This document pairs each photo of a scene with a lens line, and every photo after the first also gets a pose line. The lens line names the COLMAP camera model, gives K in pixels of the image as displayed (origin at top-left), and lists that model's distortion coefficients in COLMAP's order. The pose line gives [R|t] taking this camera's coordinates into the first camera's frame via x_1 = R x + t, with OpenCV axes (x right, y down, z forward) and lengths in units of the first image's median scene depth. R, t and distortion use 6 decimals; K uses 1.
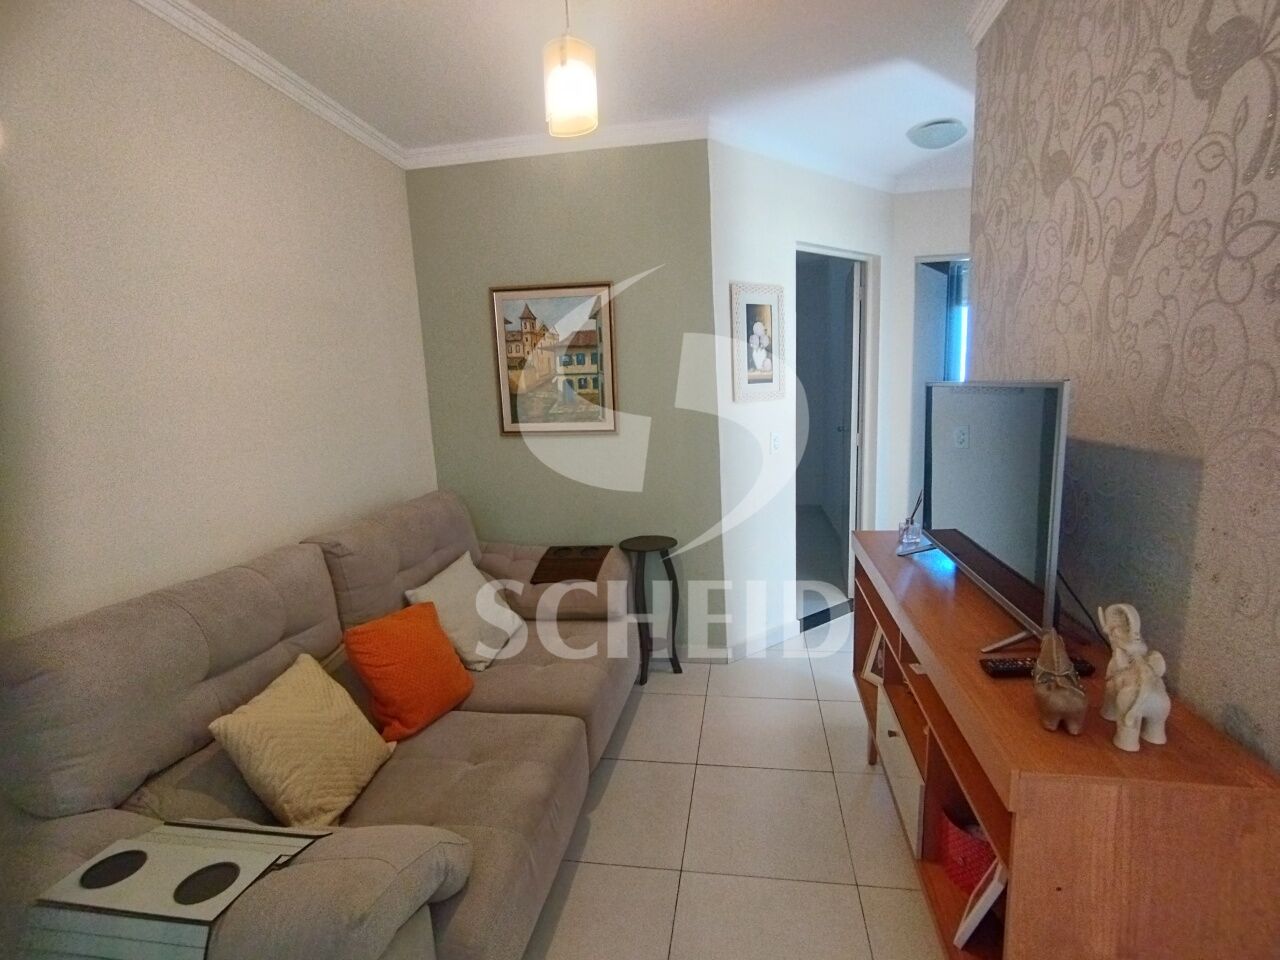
lens RADIAL K [[590.8, 0, 664.8], [0, 590.8, 489.0], [0, 0, 1]] dist [0.000501, 0.000259]
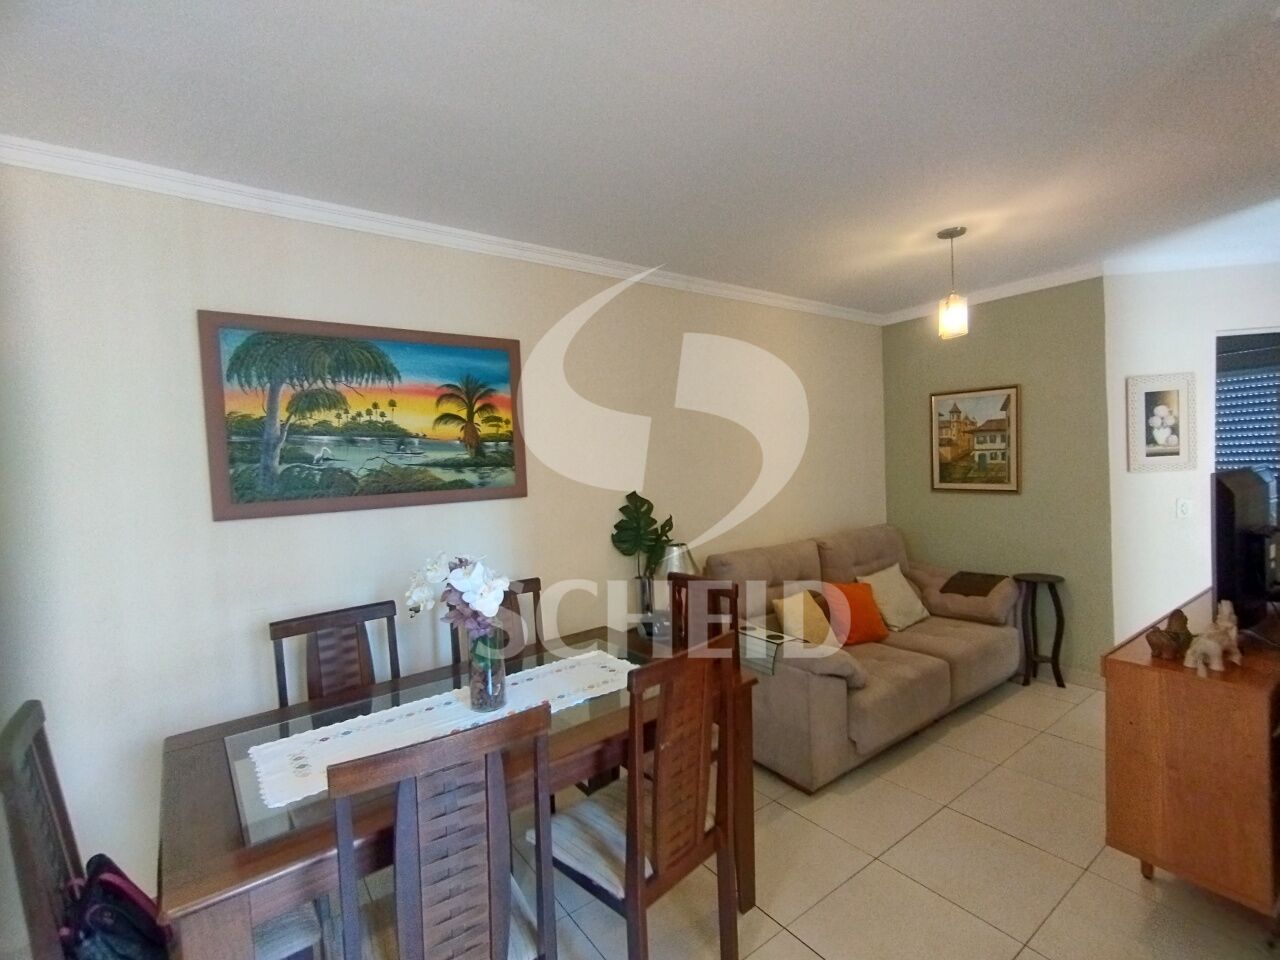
lens RADIAL K [[590.8, 0, 664.8], [0, 590.8, 489.0], [0, 0, 1]] dist [0.000501, 0.000259]
pose [[0.711928, 0.041403, -0.701030, 0.289514], [-0.105496, 0.993238, -0.048475, 0.046810], [0.694283, 0.108466, 0.711482, -0.518577]]
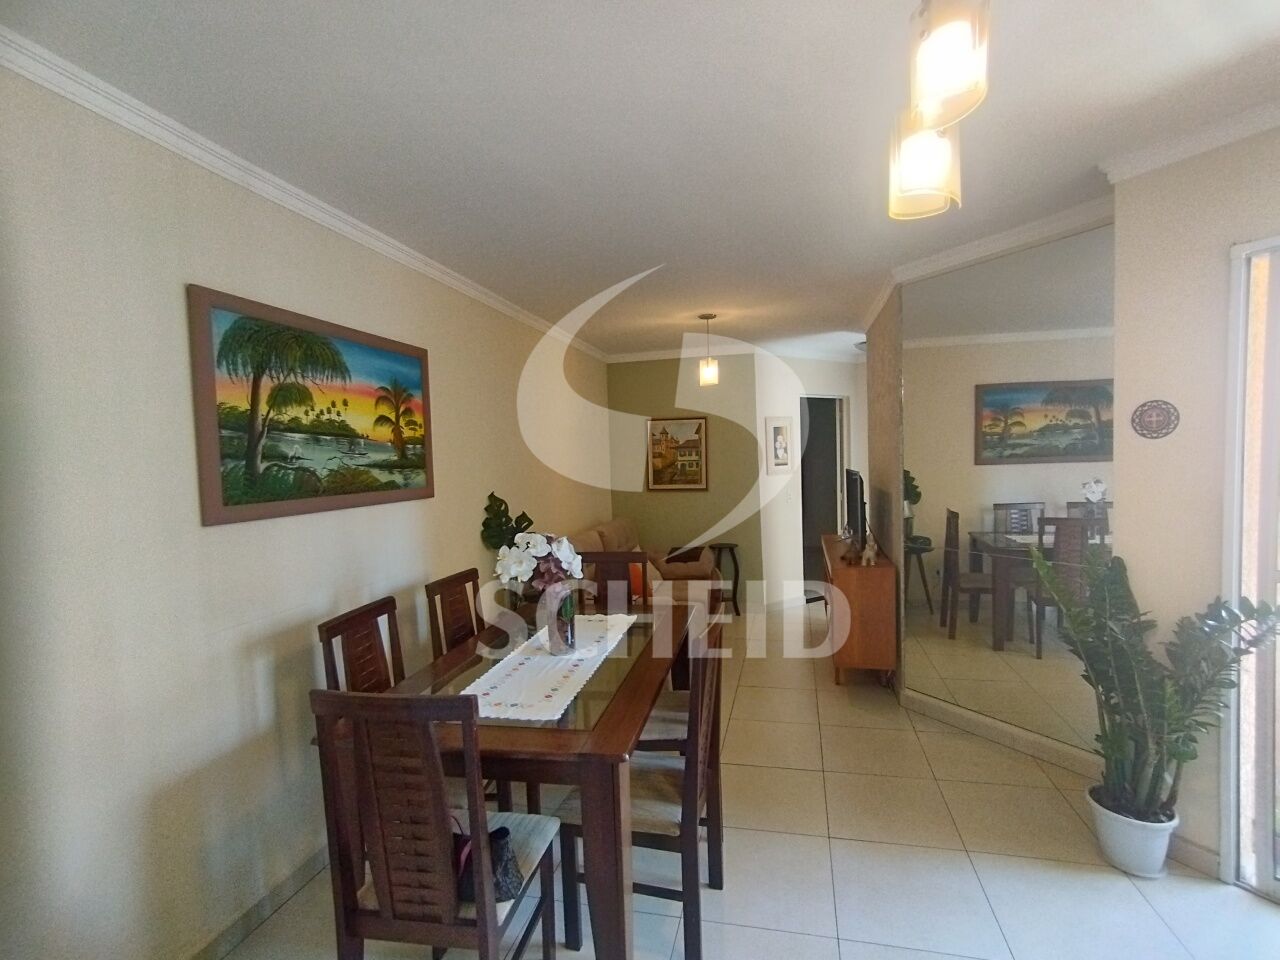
lens RADIAL K [[590.8, 0, 664.8], [0, 590.8, 489.0], [0, 0, 1]] dist [0.000501, 0.000259]
pose [[0.996995, 0.010249, -0.076787, -0.073120], [-0.019106, 0.993122, -0.115518, 0.133730], [0.075075, 0.116638, 0.990333, -0.977851]]
